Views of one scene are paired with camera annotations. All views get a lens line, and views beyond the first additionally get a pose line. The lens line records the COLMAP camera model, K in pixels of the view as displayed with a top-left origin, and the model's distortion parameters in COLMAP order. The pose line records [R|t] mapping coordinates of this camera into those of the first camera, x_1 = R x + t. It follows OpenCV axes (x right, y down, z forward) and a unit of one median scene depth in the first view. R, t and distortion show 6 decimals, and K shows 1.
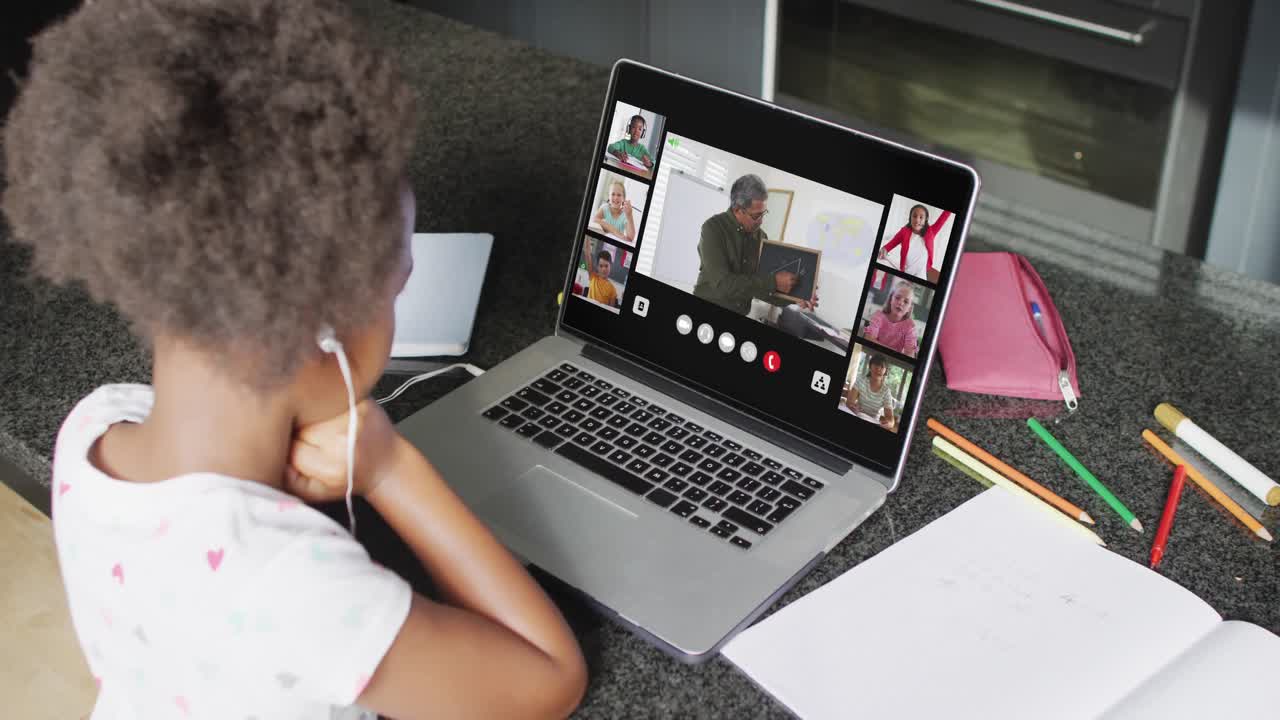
lens RADIAL K [[1720.7, 0, 642.4], [0, 1720.7, 360.3], [0, 0, 1]] dist [0.042421, 0.000000]
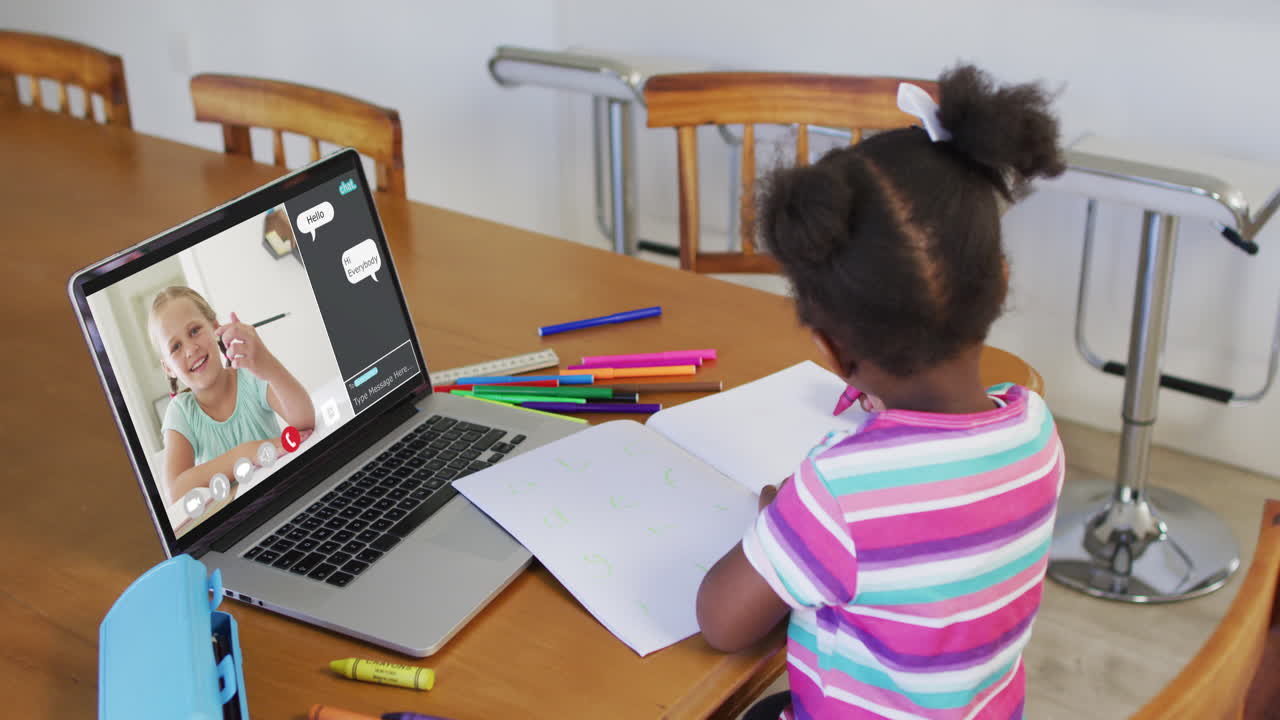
lens RADIAL K [[1720.7, 0, 639.4], [0, 1720.7, 354.6], [0, 0, 1]] dist [0.042421, 0.000000]
pose [[-0.220275, -0.412770, 0.883798, -0.953278], [0.532427, 0.708298, 0.463504, -0.431880], [-0.817313, 0.572656, 0.063750, 0.726992]]
